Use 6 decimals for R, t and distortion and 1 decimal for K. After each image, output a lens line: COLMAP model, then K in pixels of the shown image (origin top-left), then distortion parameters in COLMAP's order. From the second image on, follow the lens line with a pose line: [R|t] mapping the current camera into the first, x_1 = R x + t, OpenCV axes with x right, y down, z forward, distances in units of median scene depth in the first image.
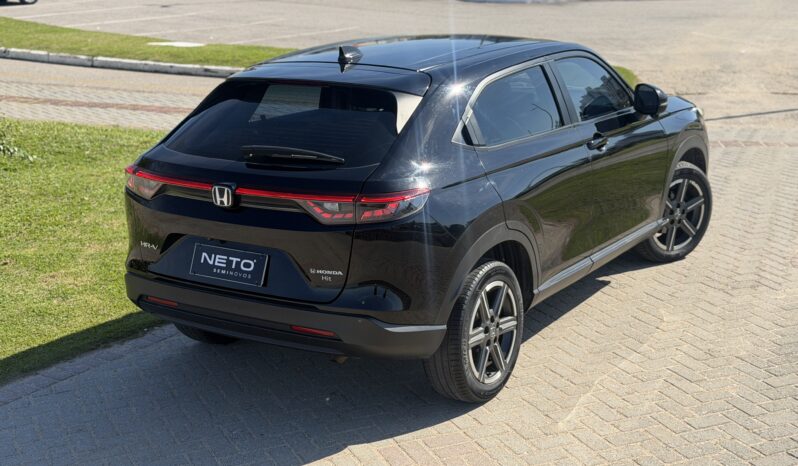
lens RADIAL K [[1120.2, 0, 399.0], [0, 1120.2, 233.0], [0, 0, 1]] dist [0.116108, -0.011166]
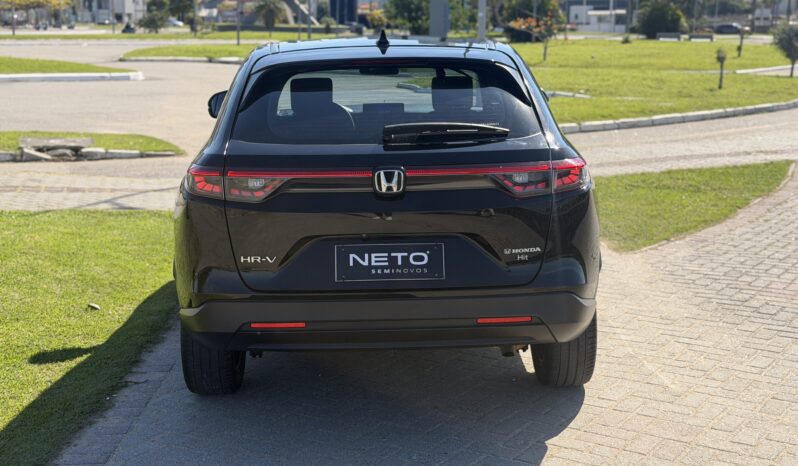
lens RADIAL K [[1120.2, 0, 399.0], [0, 1120.2, 233.0], [0, 0, 1]] dist [0.116108, -0.011166]
pose [[0.827809, -0.094493, 0.552994, -0.624744], [0.139441, 0.989436, -0.039667, 0.041325], [-0.543404, 0.109947, 0.832240, 0.282534]]
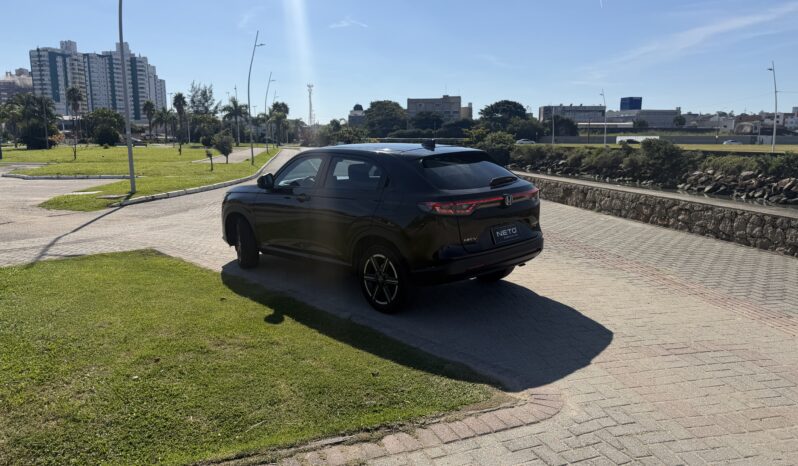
lens RADIAL K [[572.3, 0, 399.0], [0, 572.3, 233.0], [0, 0, 1]] dist [-0.001236, -0.000304]
pose [[0.228728, -0.158495, 0.960501, -1.261589], [0.258603, 0.961100, 0.097011, -0.133141], [-0.938514, 0.226199, 0.260817, 0.918399]]
